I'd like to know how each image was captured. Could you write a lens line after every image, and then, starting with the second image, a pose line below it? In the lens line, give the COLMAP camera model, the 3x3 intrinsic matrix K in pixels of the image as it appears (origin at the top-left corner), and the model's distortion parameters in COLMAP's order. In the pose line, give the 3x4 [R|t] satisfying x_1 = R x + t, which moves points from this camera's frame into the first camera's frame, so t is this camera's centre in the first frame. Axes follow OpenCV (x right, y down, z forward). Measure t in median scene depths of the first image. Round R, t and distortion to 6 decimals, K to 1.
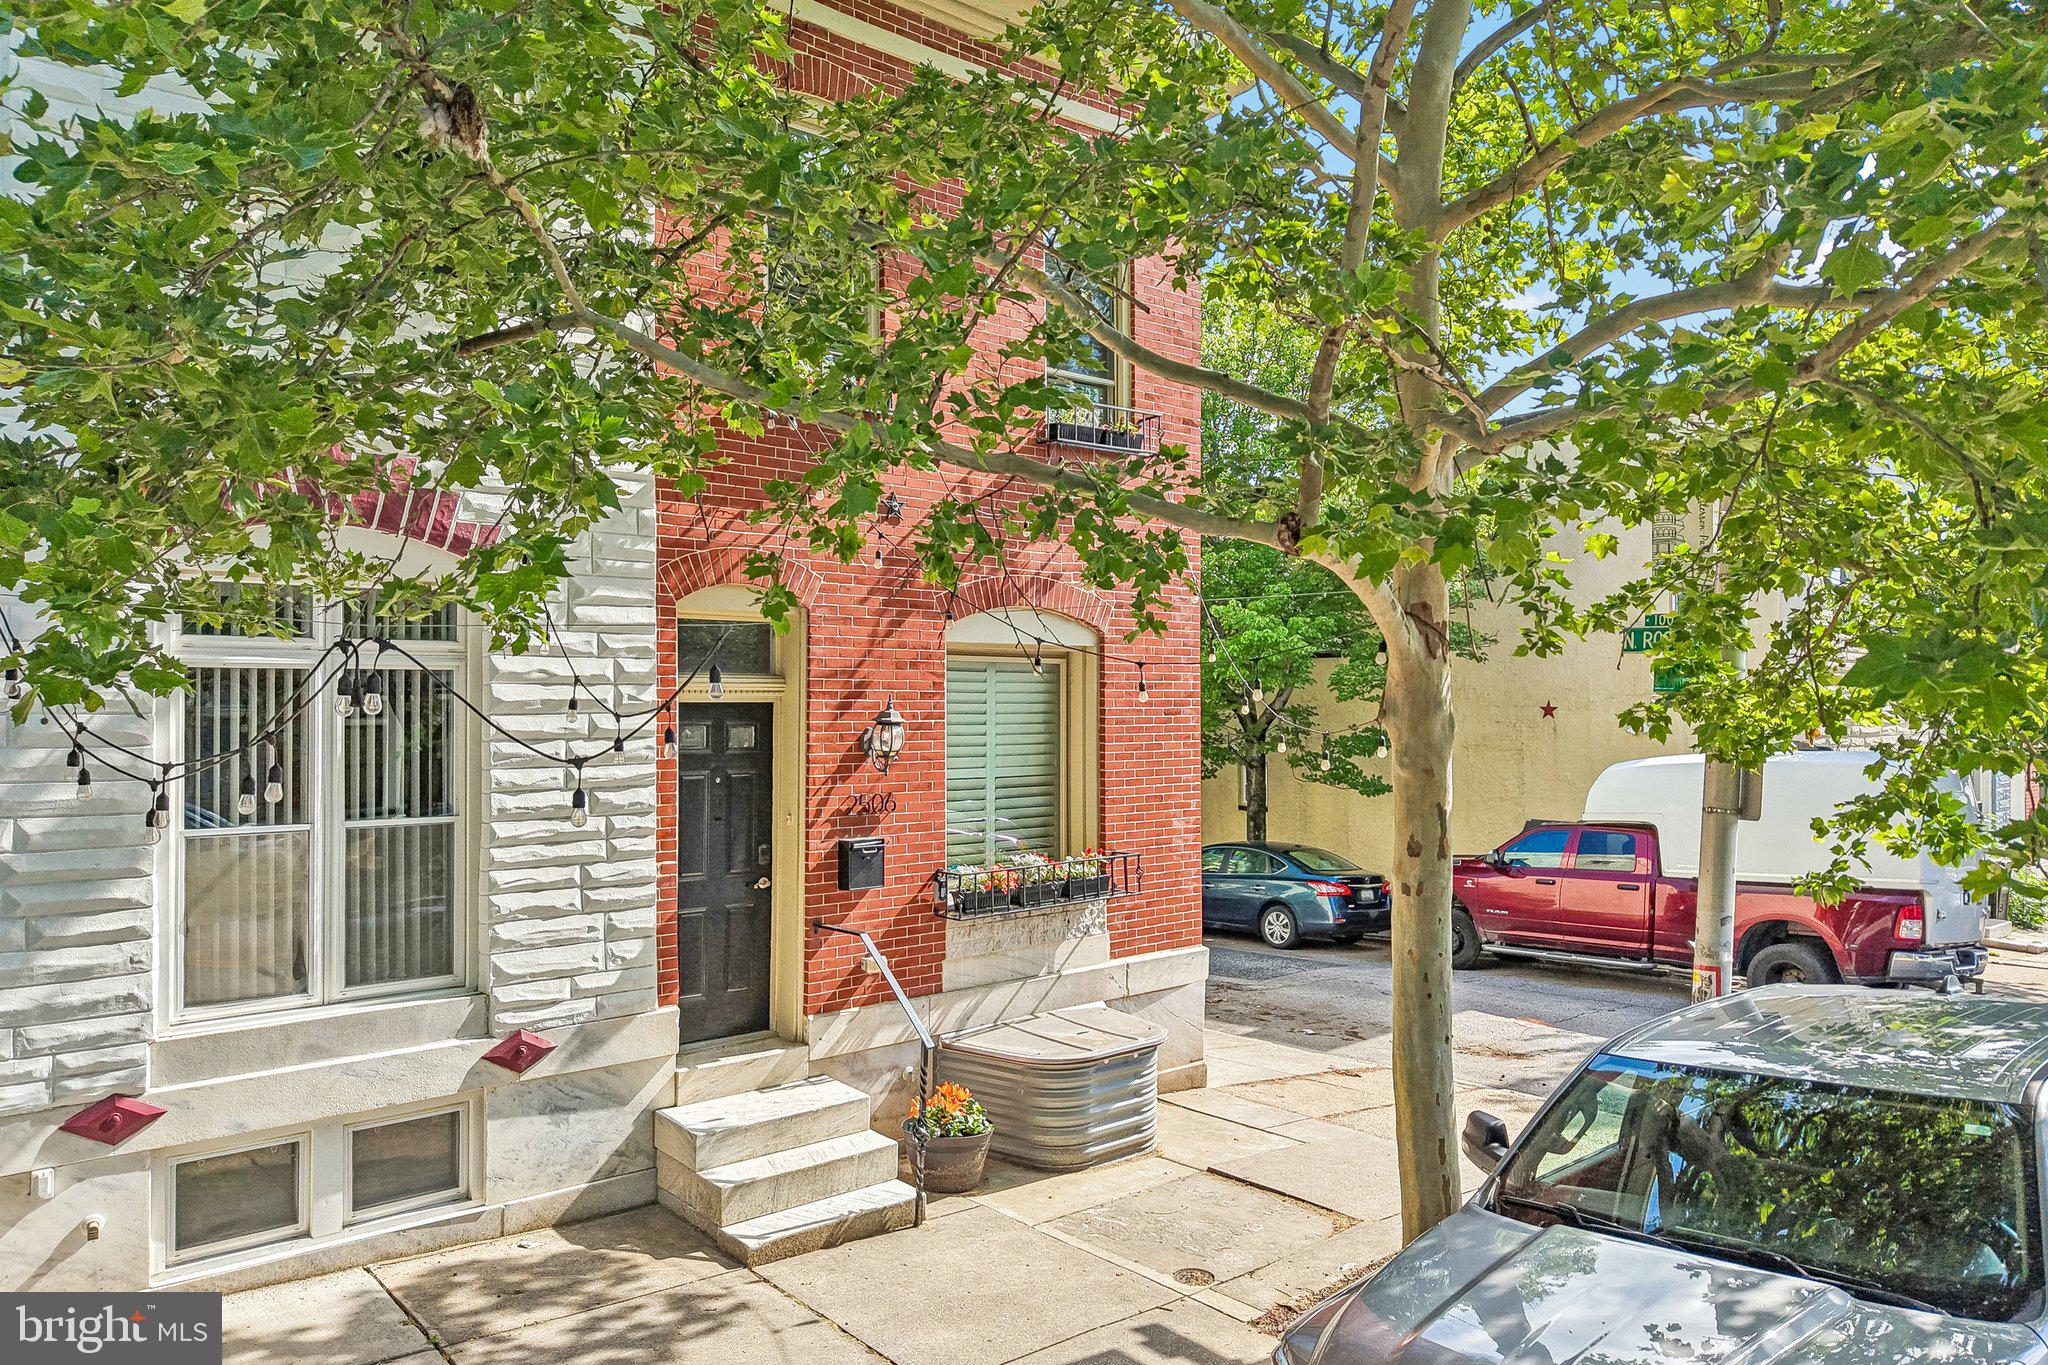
lens RADIAL K [[1354.7, 0, 1019.0], [0, 1354.7, 675.7], [0, 0, 1]] dist [0.006522, -0.003516]
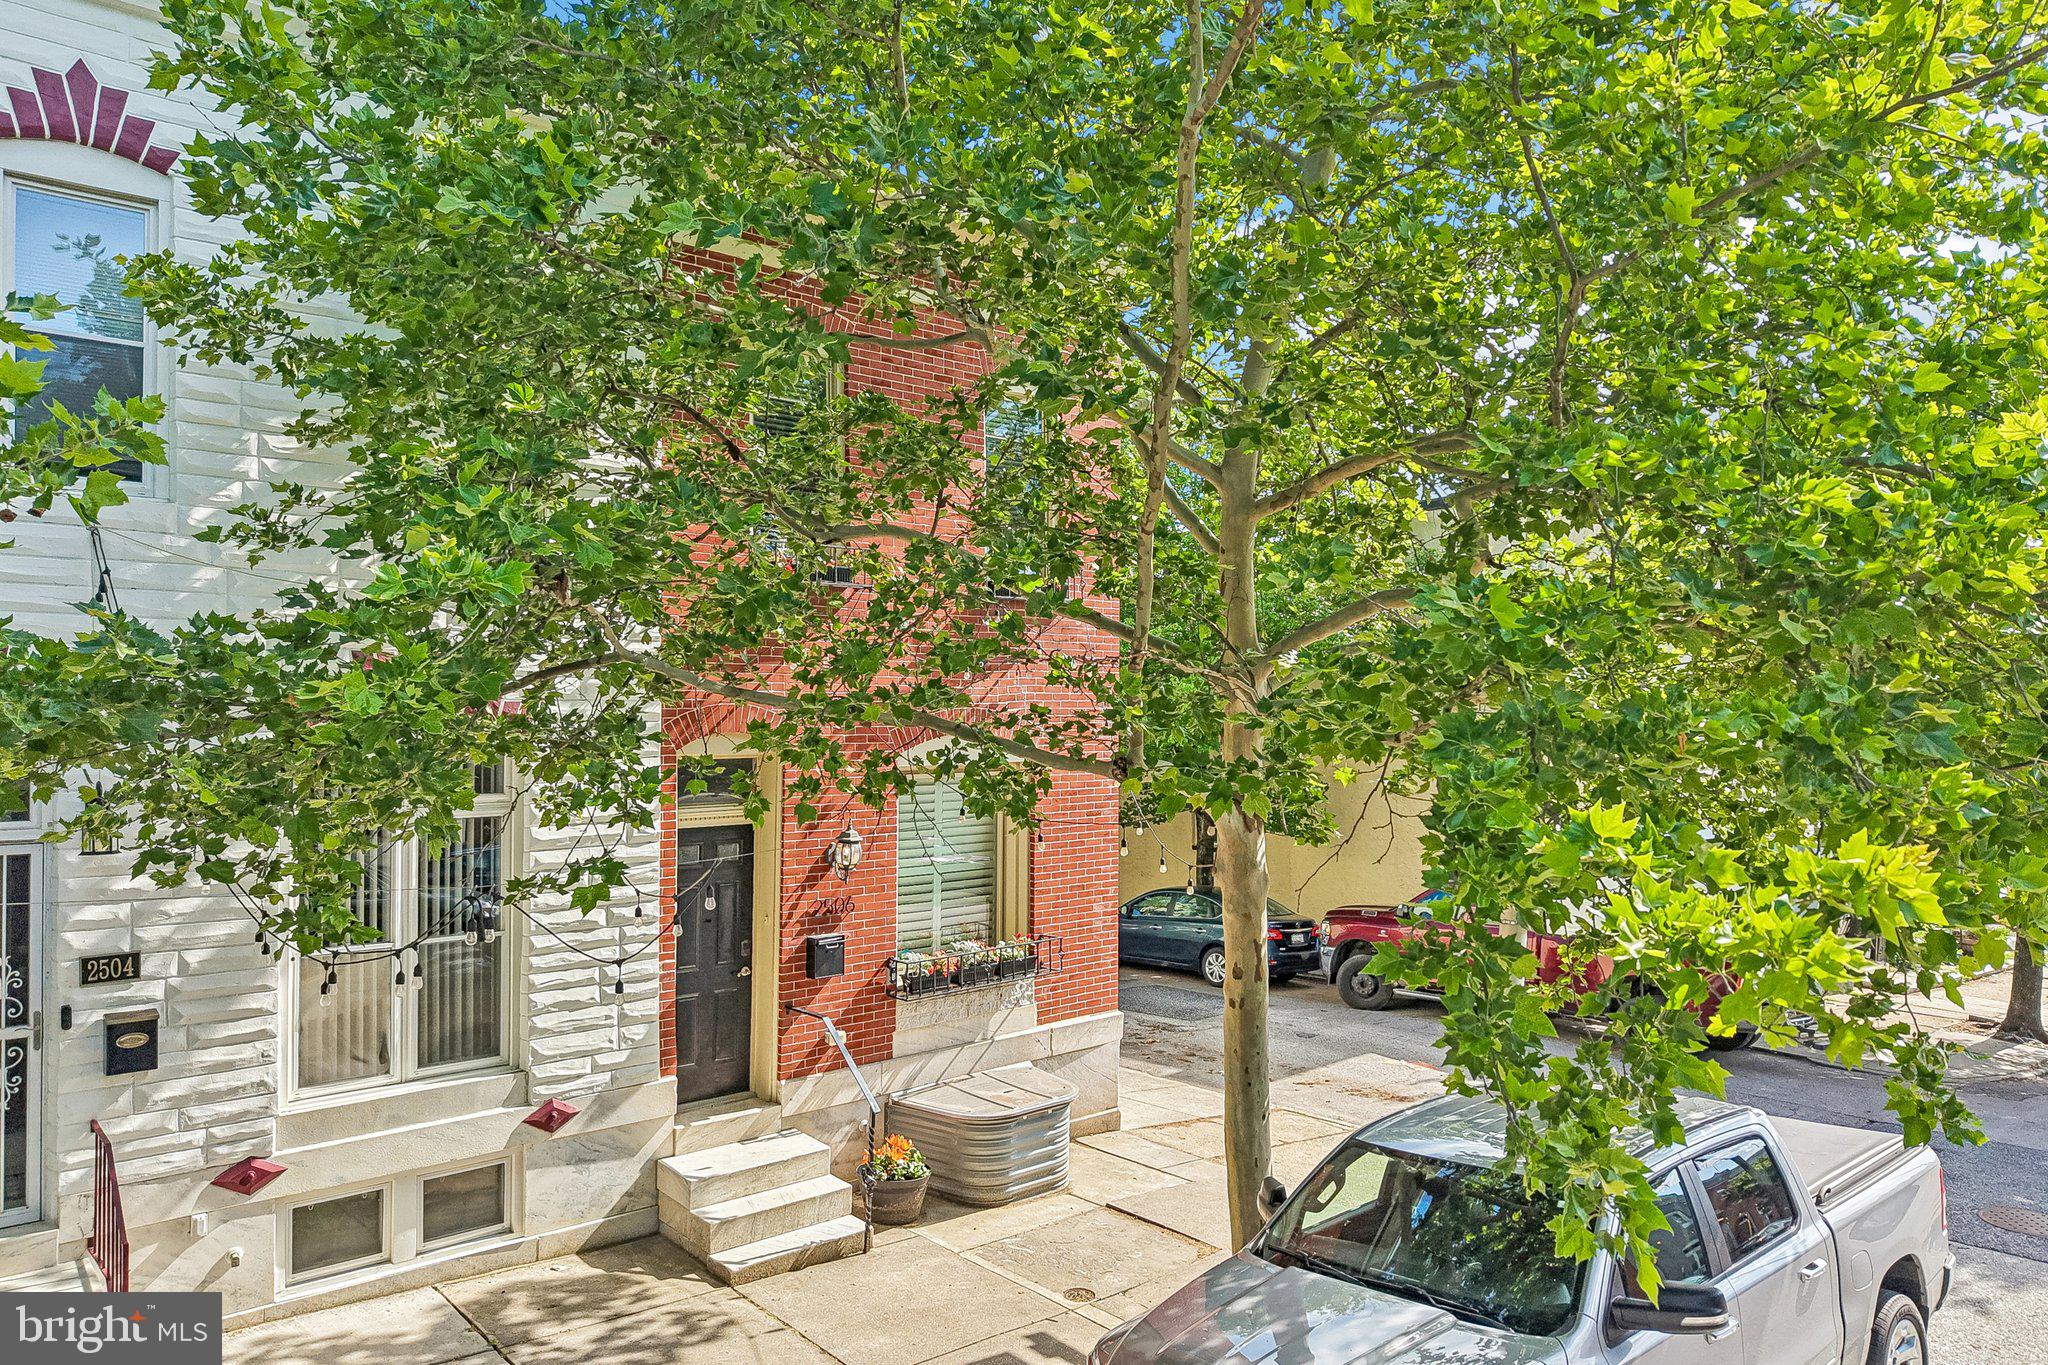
lens RADIAL K [[1371.2, 0, 1024.0], [0, 1371.2, 682.5], [0, 0, 1]] dist [-0.000383, 0.005828]
pose [[0.999919, 0.007563, 0.010229, 0.054624], [-0.007656, 0.999930, 0.009074, -0.136254], [-0.010159, -0.009151, 0.999907, -0.269095]]
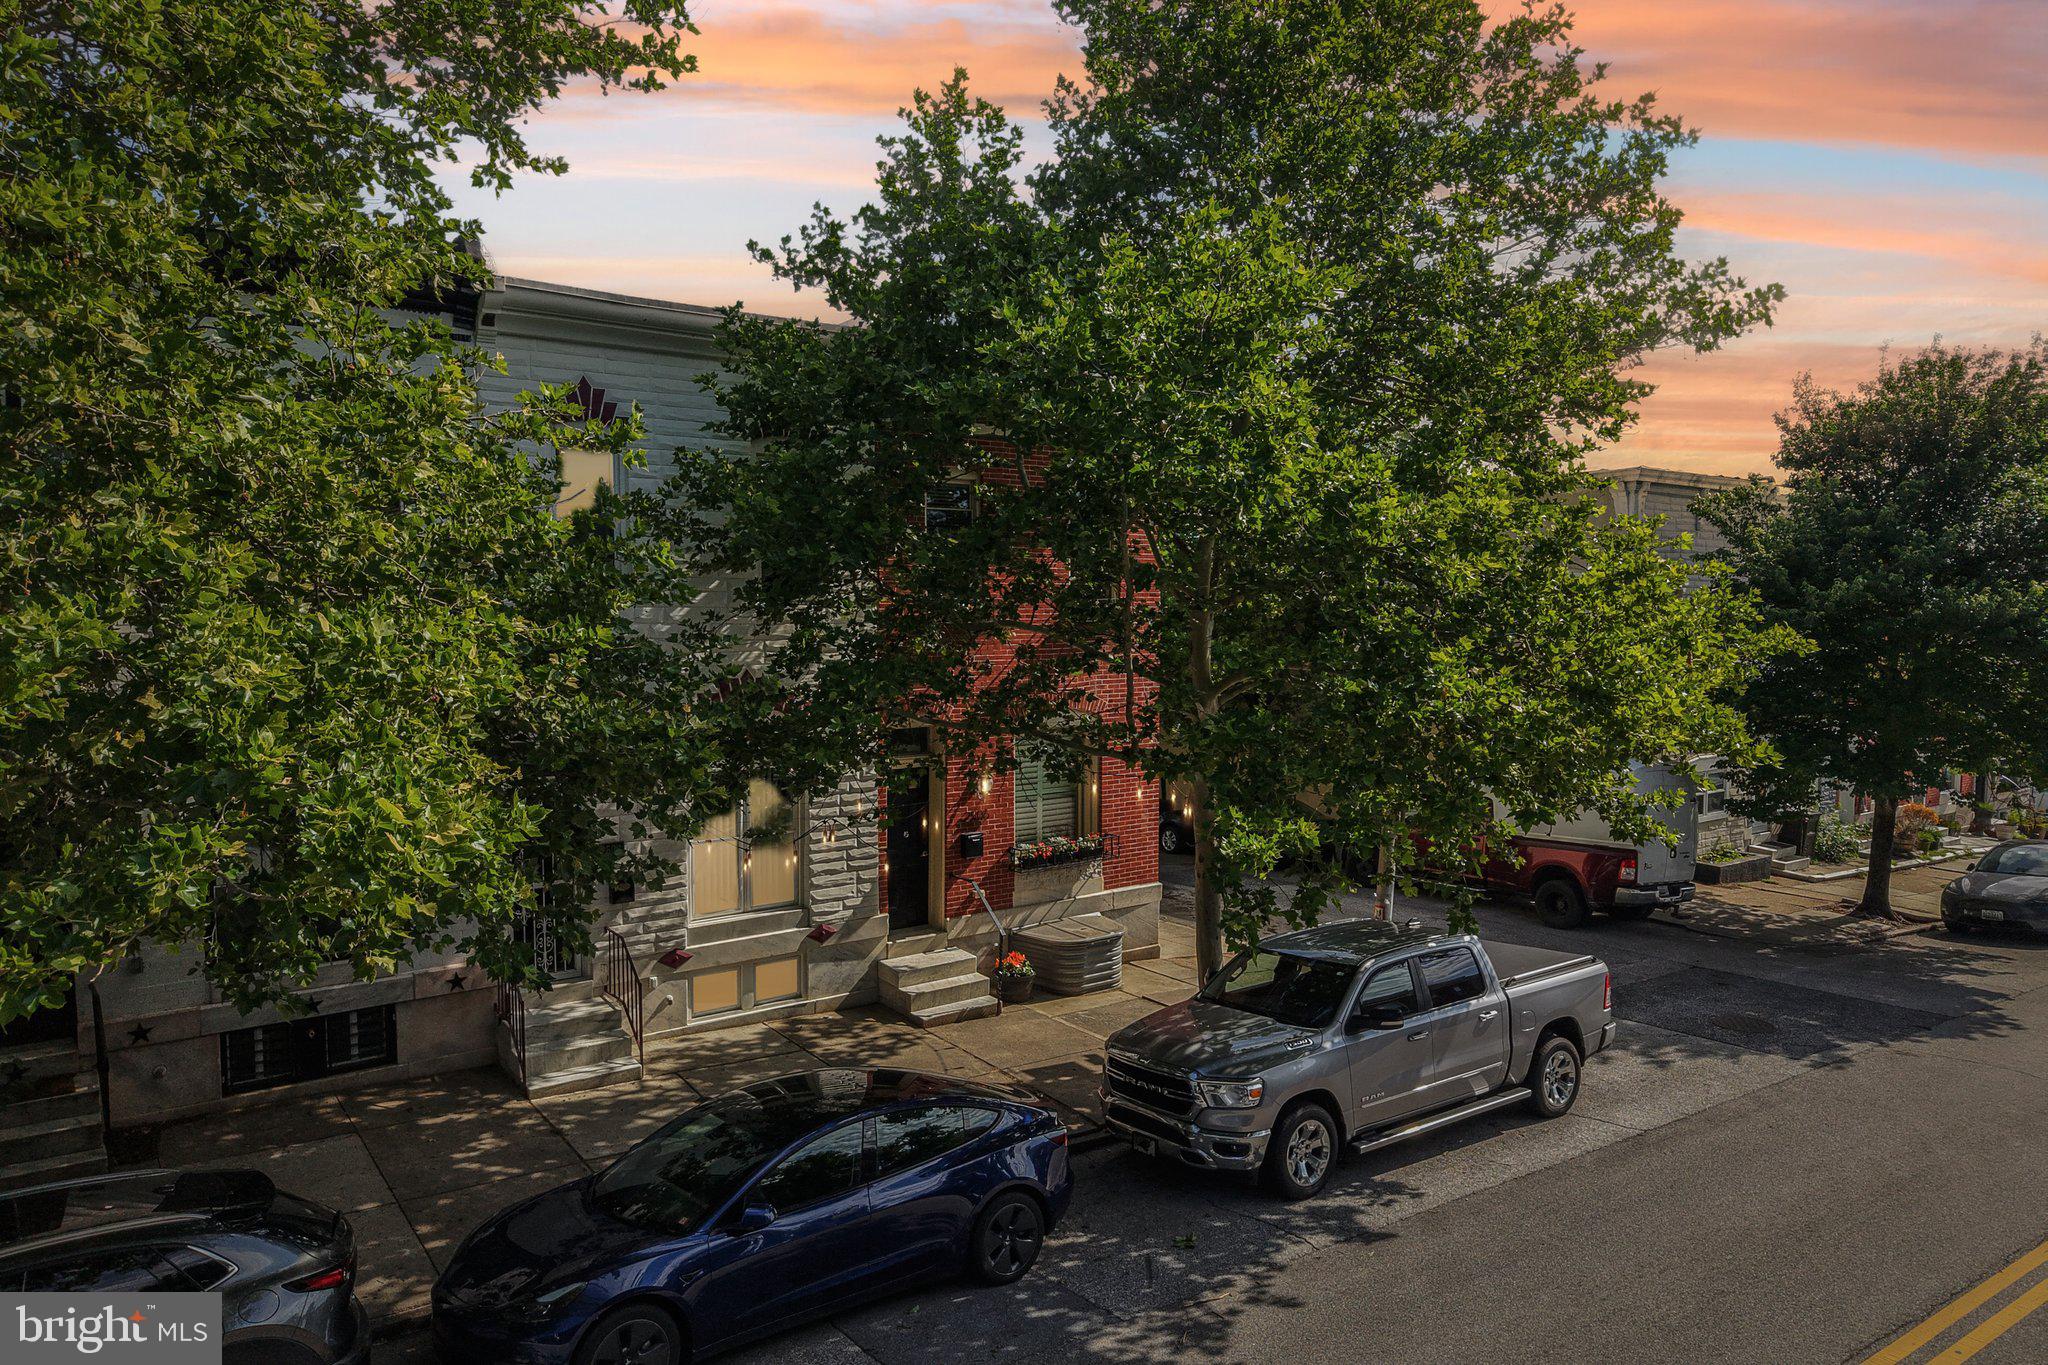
lens RADIAL K [[1349.7, 0, 1024.0], [0, 1349.7, 682.5], [0, 0, 1]] dist [0.154796, 0.000030]
pose [[0.997053, 0.009028, -0.076187, 0.129612], [-0.002357, 0.996188, 0.087201, -0.320997], [0.076684, -0.086765, 0.993273, -1.132333]]
